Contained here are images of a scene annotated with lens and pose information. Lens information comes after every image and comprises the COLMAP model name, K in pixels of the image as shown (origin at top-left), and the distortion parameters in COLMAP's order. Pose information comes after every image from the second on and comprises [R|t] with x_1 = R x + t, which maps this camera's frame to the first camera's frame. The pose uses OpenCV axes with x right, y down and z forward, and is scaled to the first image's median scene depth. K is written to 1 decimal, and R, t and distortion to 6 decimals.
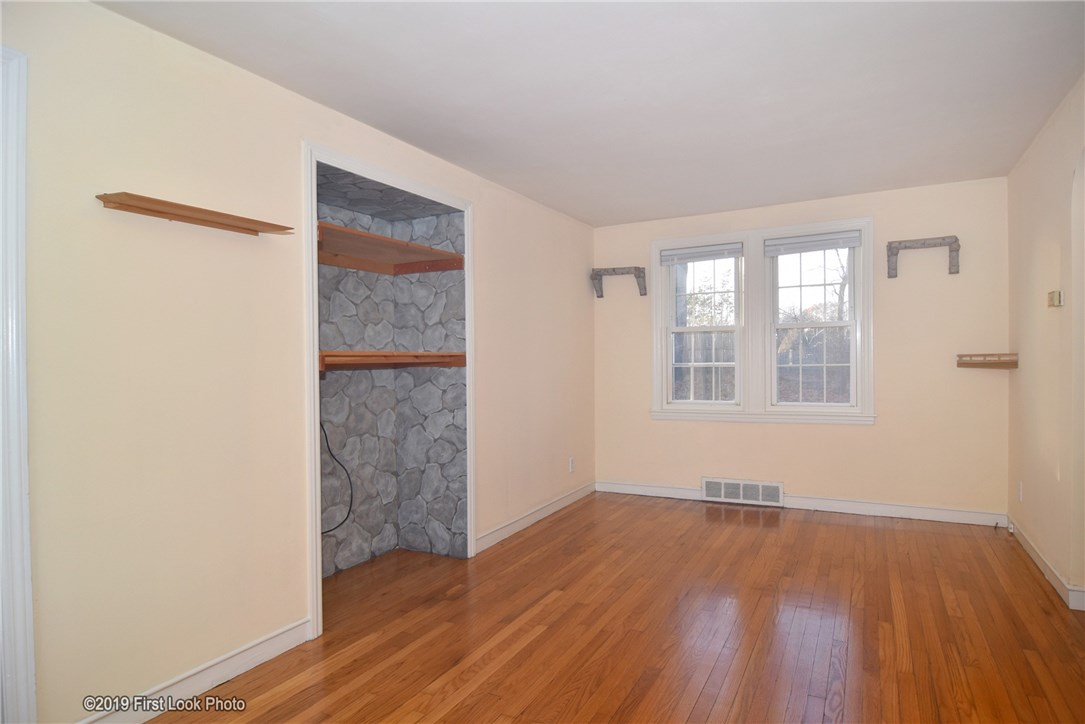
lens RADIAL K [[548.8, 0, 512.4], [0, 548.8, 348.6], [0, 0, 1]] dist [-0.002844, -0.007077]
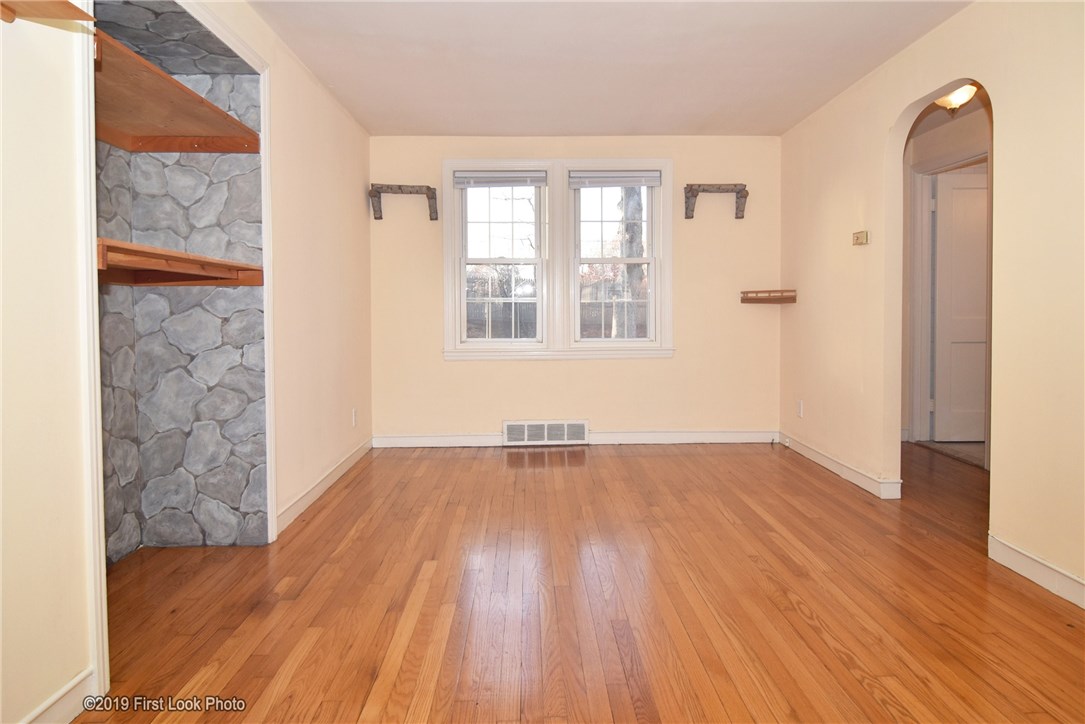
lens RADIAL K [[611.4, 0, 460.6], [0, 611.4, 315.6], [0, 0, 1]] dist [-0.014310, -0.002067]
pose [[0.884099, 0.020478, 0.466851, -0.225270], [-0.030986, 0.999410, 0.014841, 0.050595], [-0.466272, -0.027587, 0.884211, 0.149843]]
